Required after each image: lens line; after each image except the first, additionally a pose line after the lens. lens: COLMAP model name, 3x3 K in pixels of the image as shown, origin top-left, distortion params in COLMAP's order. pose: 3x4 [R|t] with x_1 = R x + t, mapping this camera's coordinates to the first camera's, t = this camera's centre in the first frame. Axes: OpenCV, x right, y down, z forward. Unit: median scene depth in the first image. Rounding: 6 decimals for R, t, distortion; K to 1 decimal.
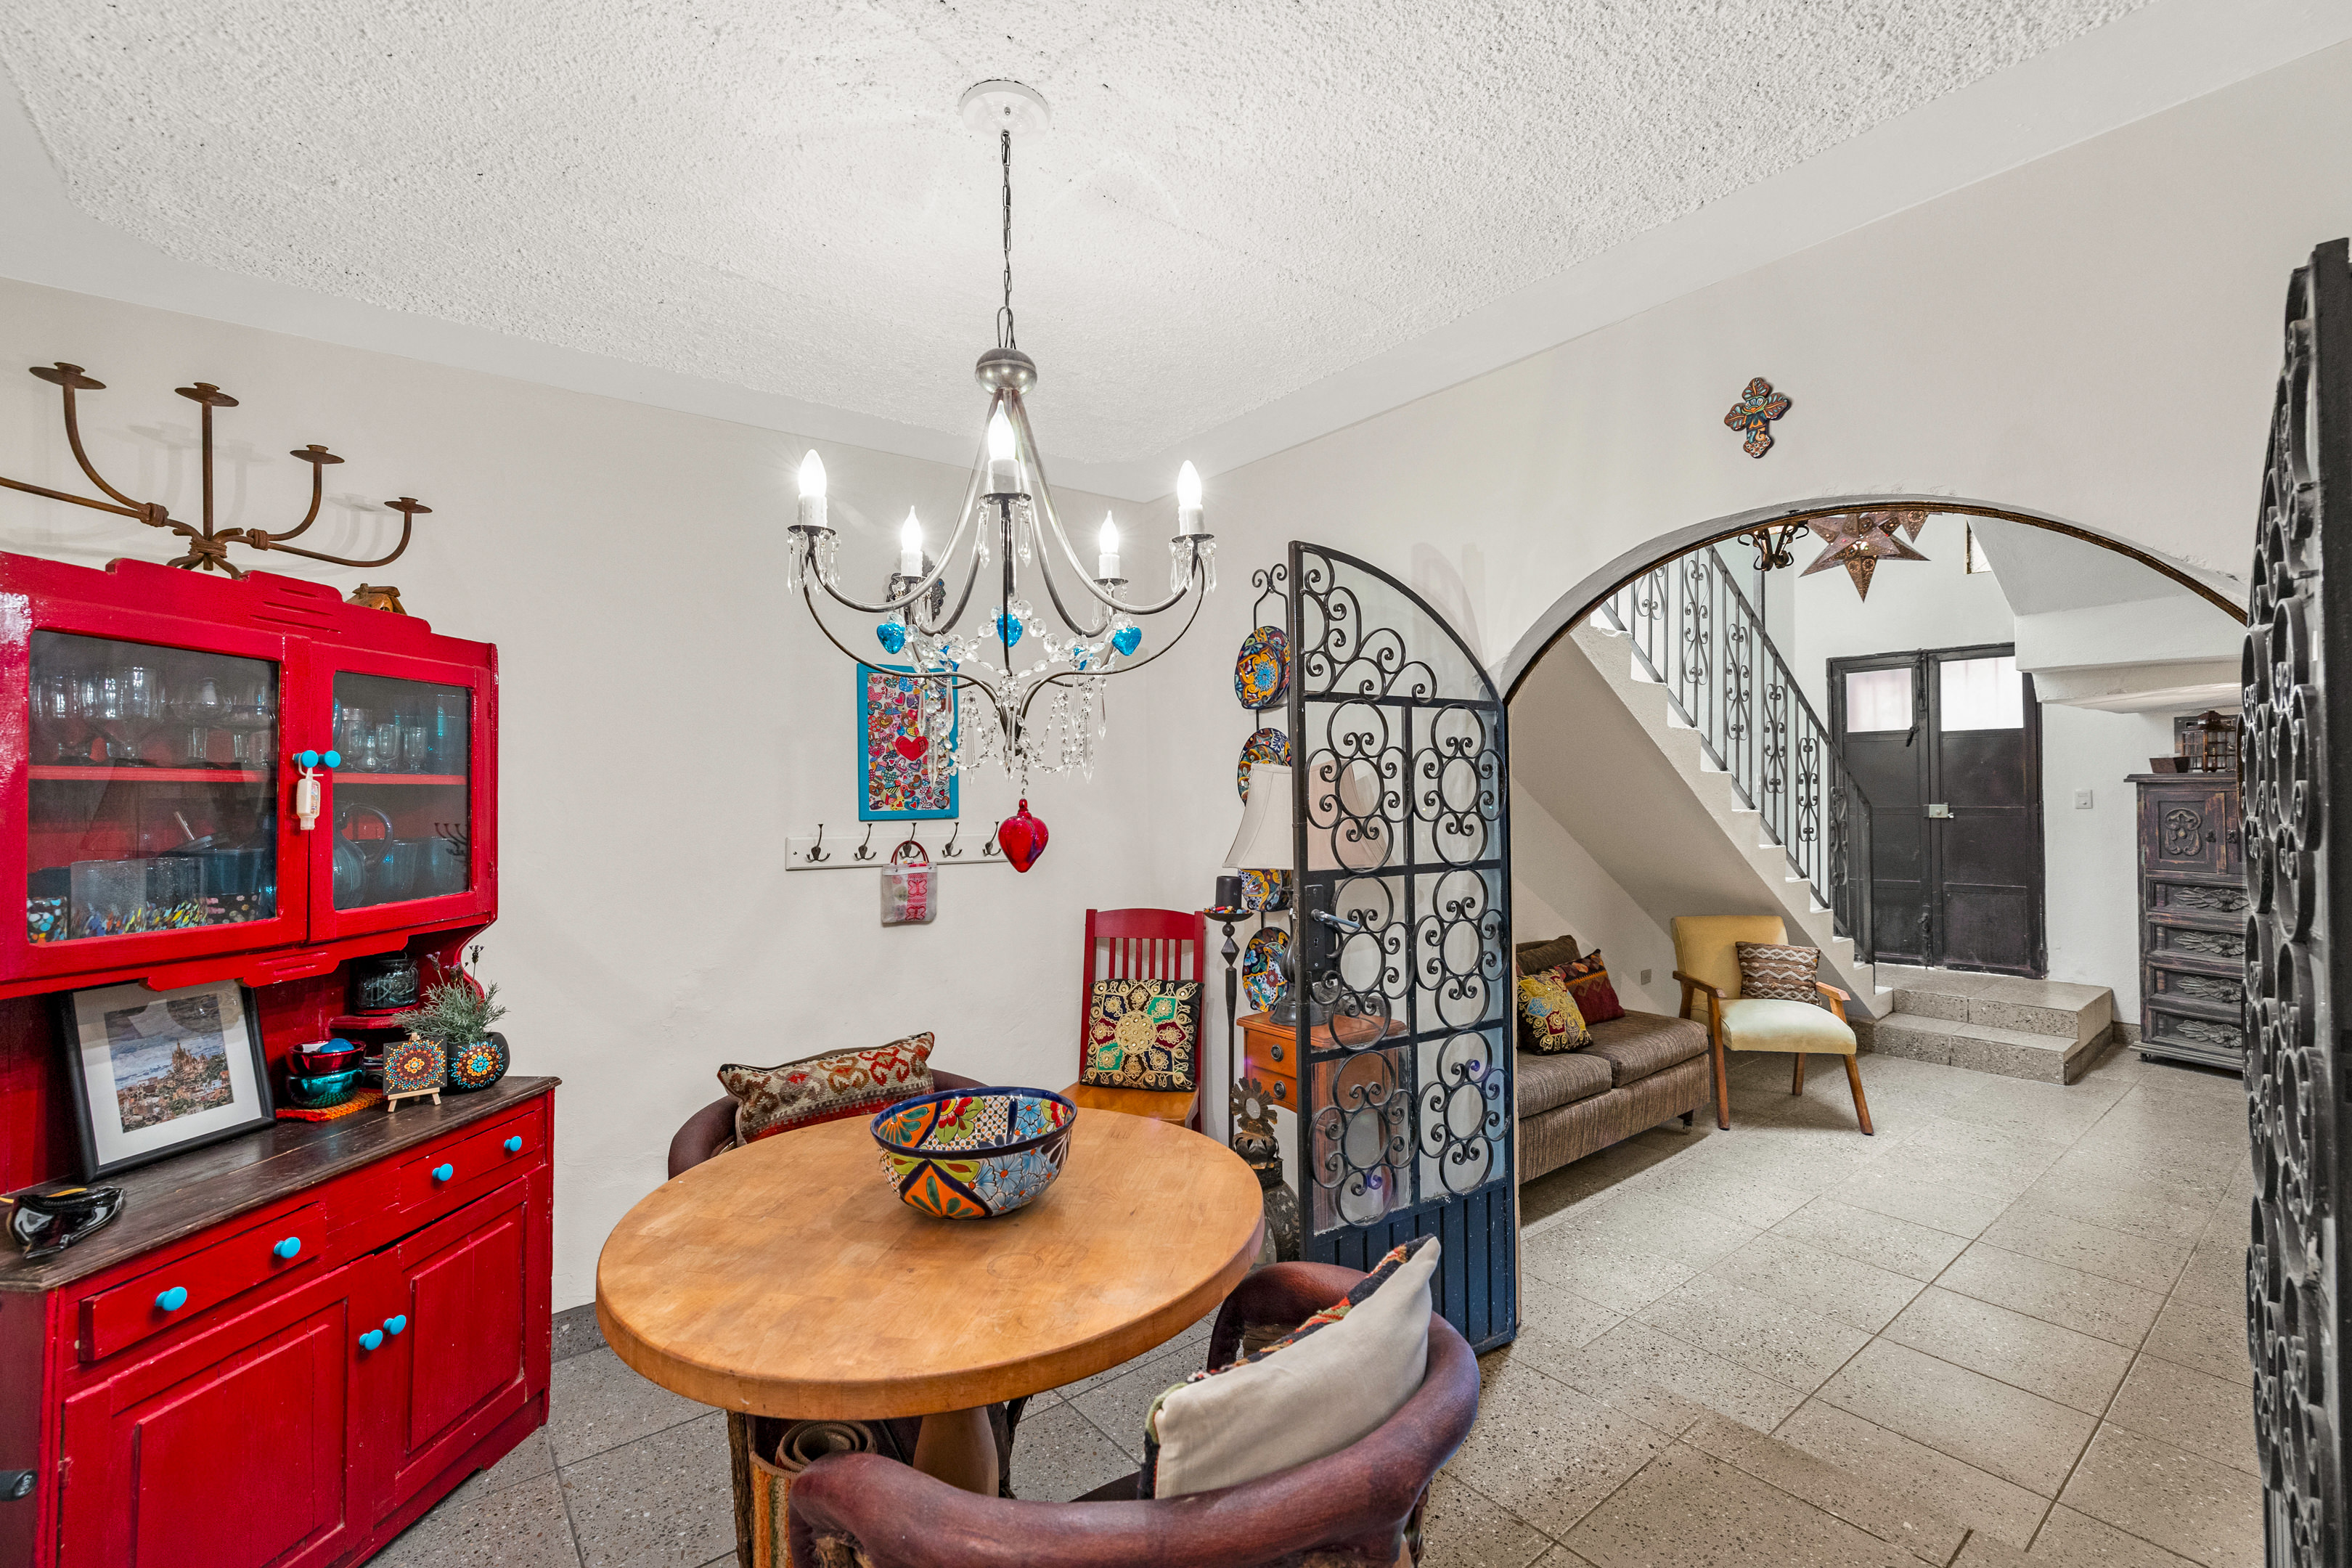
lens RADIAL K [[1021.2, 0, 1178.4], [0, 1021.2, 764.4], [0, 0, 1]] dist [-0.000936, -0.000537]
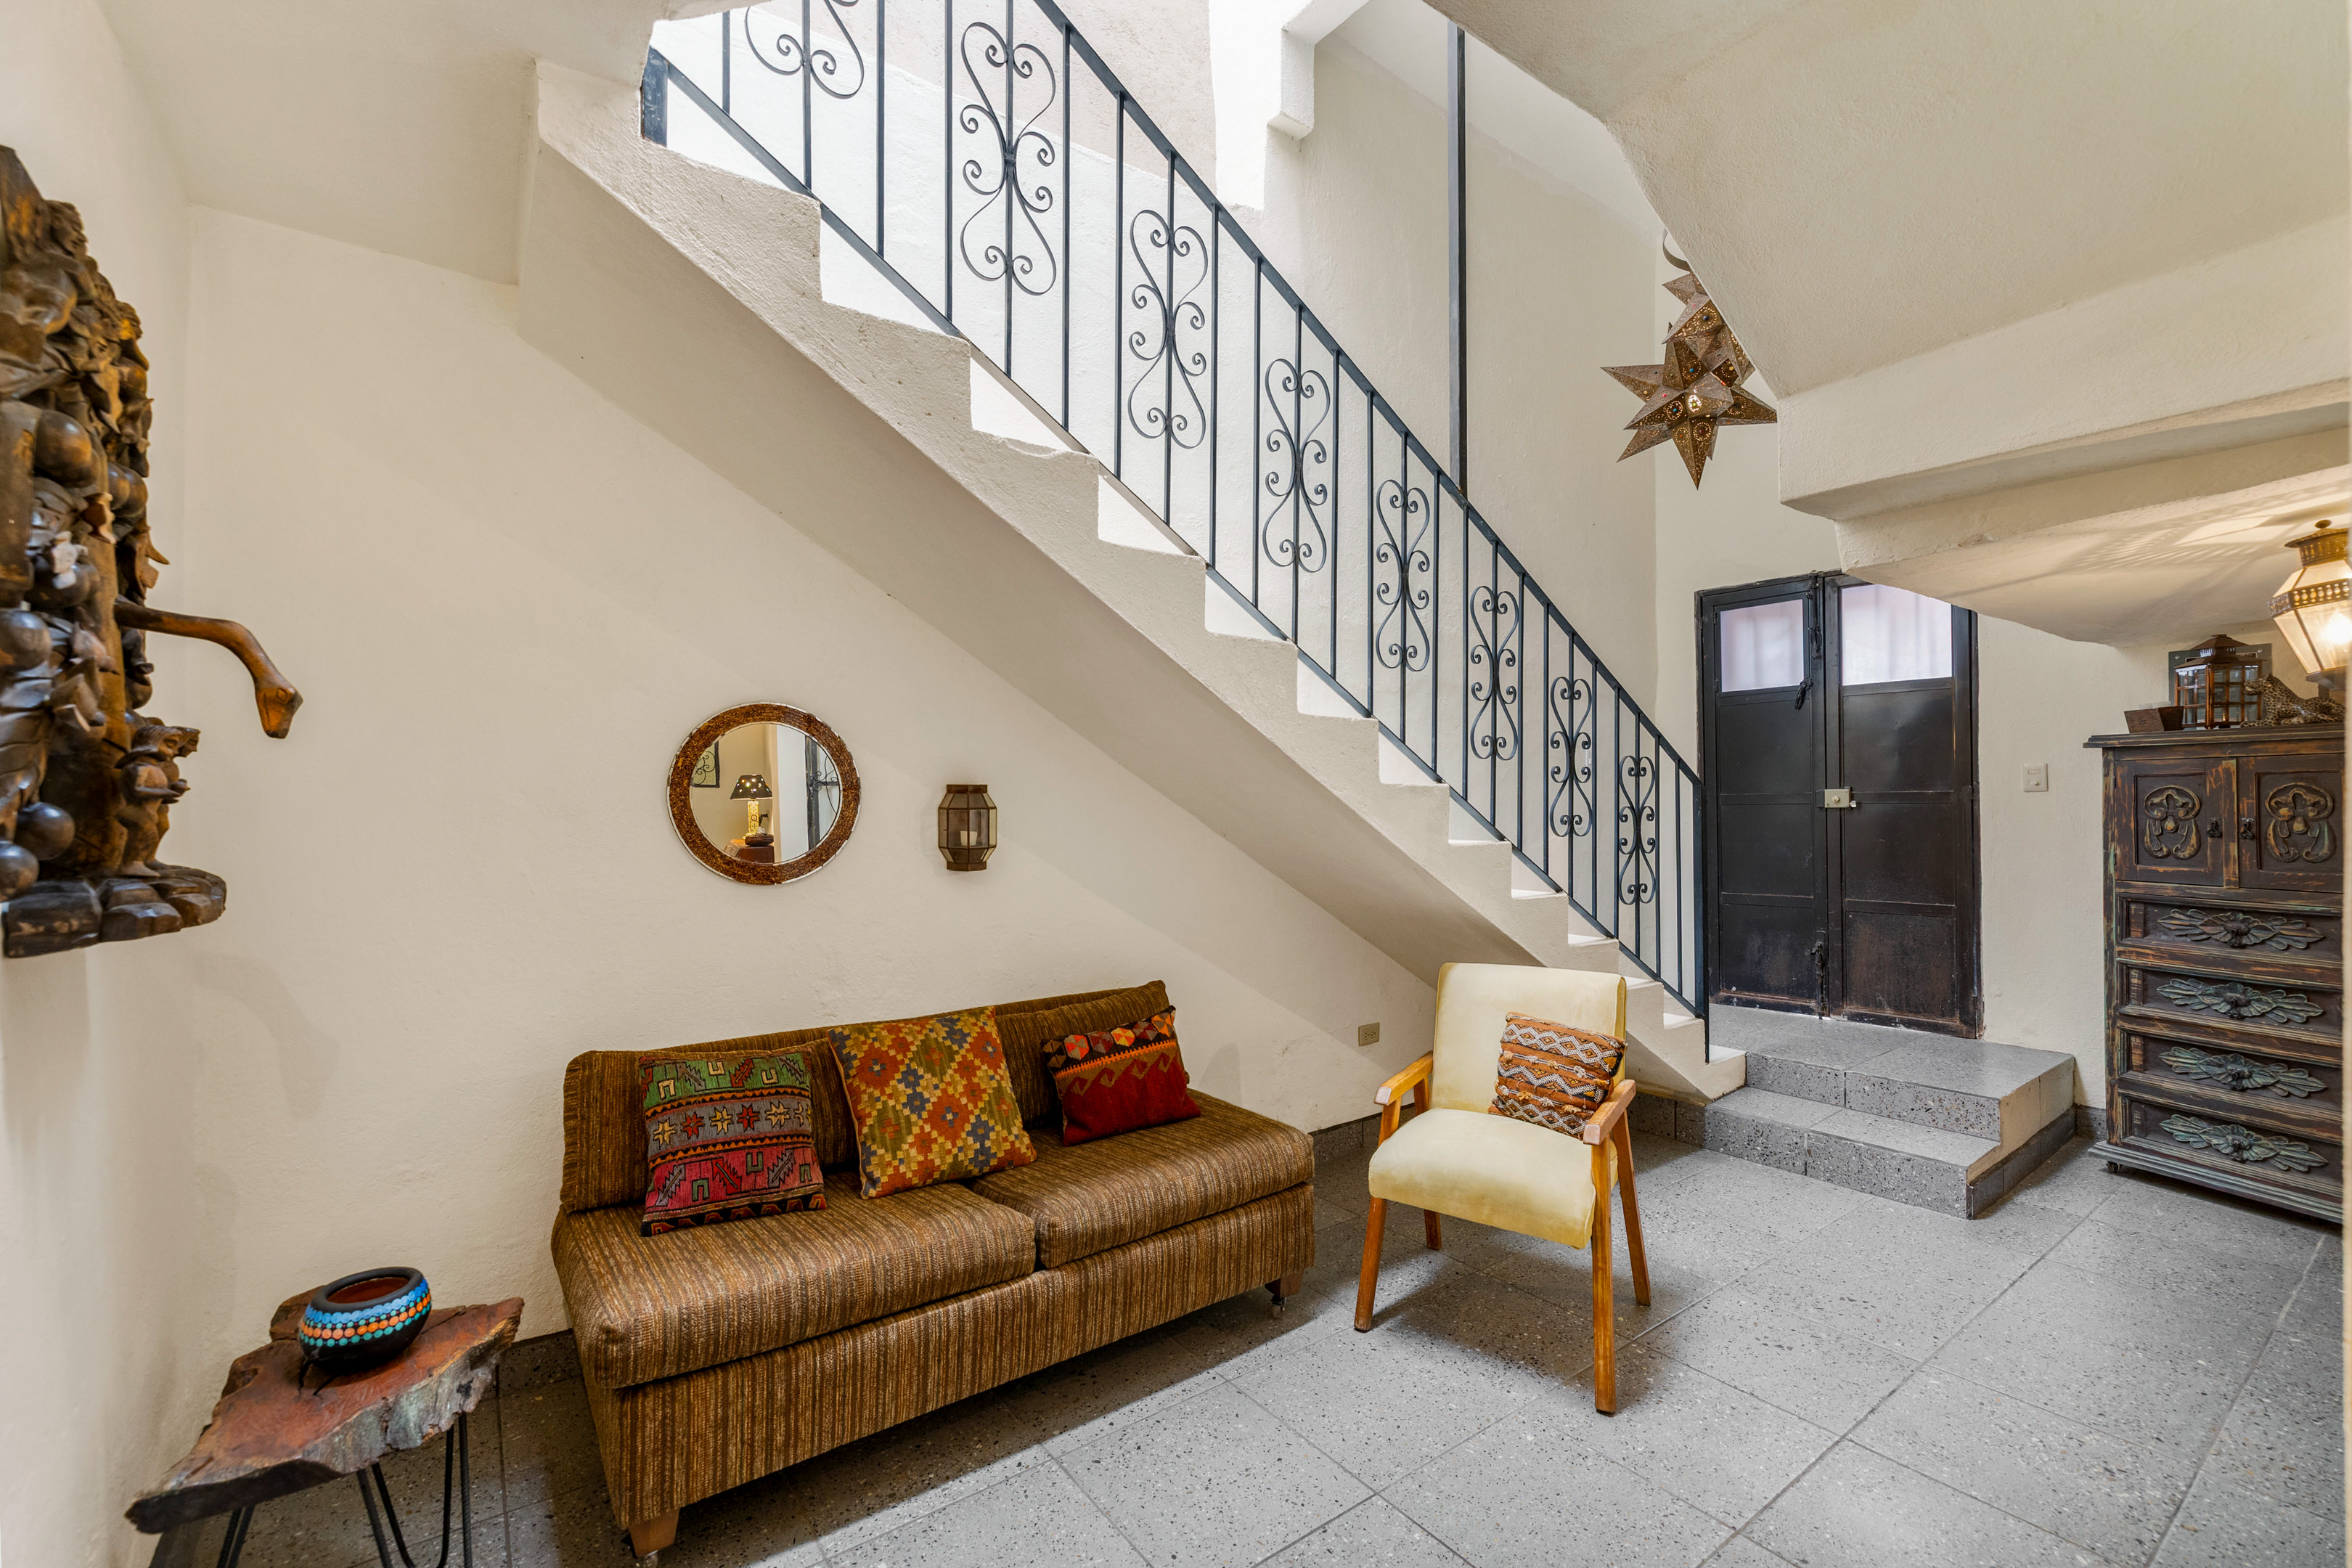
lens RADIAL K [[1009.9, 0, 1183.8], [0, 1009.9, 787.4], [0, 0, 1]] dist [-0.000137, -0.000293]
pose [[0.999065, -0.001154, -0.043209, 0.380023], [0.001649, 0.999933, 0.011431, 0.034829], [0.043192, -0.011492, 0.999001, 0.328973]]
